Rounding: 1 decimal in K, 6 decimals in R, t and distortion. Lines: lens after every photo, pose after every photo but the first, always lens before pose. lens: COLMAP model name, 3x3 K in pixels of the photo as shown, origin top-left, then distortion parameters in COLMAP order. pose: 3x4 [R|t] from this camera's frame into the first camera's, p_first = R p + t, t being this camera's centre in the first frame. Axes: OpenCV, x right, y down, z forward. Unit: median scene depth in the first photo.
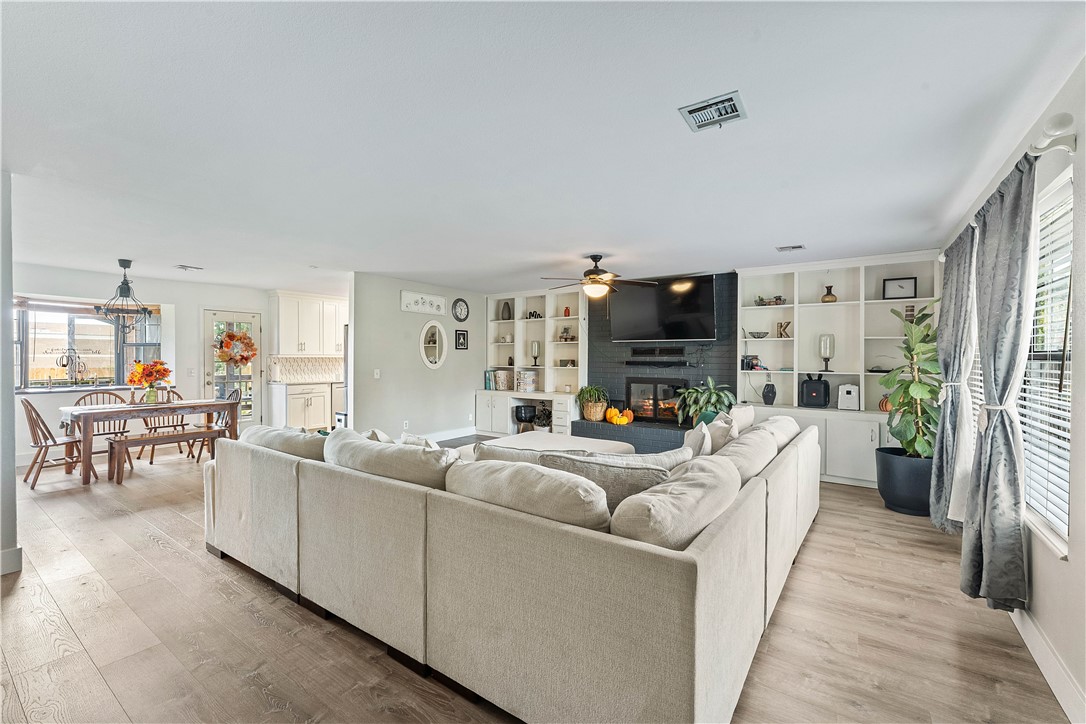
lens RADIAL K [[454.5, 0, 536.8], [0, 454.5, 361.0], [0, 0, 1]] dist [0.000292, -0.000047]
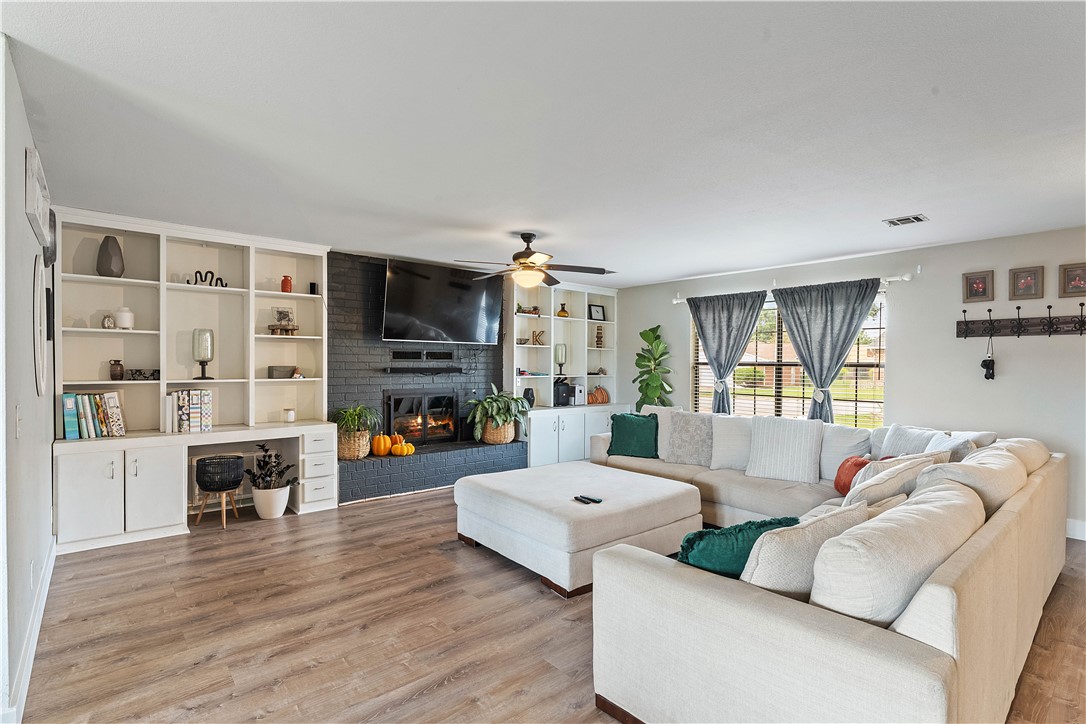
lens RADIAL K [[525.2, 0, 544.9], [0, 525.2, 367.6], [0, 0, 1]] dist [-0.000098, -0.000089]
pose [[0.238683, -0.008677, 0.971059, -0.541250], [0.002115, 0.999962, 0.008415, -0.006243], [-0.971095, 0.000046, 0.238692, 0.546993]]
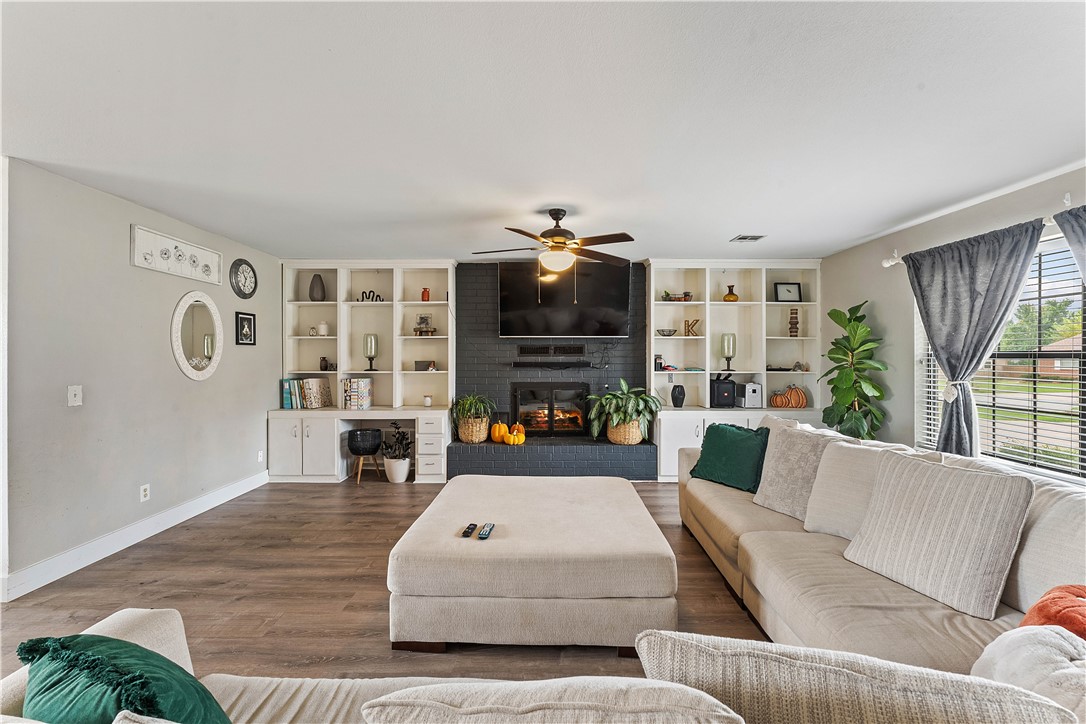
lens RADIAL K [[448.0, 0, 538.6], [0, 448.0, 359.4], [0, 0, 1]] dist [-0.003423, -0.000099]
pose [[0.819385, -0.006412, 0.573208, -0.206558], [0.008363, 0.999965, -0.000769, -0.003455], [-0.573183, 0.005424, 0.819409, 0.332124]]
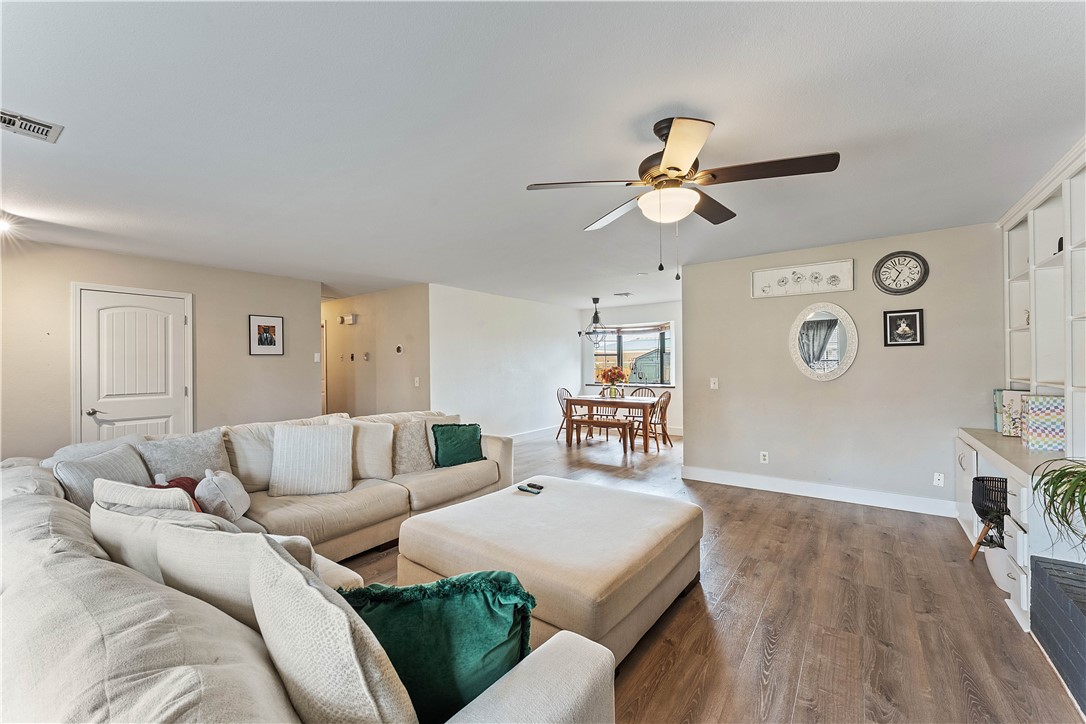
lens RADIAL K [[432.9, 0, 543.0], [0, 432.9, 362.0], [0, 0, 1]] dist [-0.000696, -0.000011]
pose [[-0.012895, -0.008014, -0.999885, 0.382508], [-0.001157, 0.999967, -0.007999, -0.002522], [0.999916, 0.001054, -0.012904, 0.644416]]
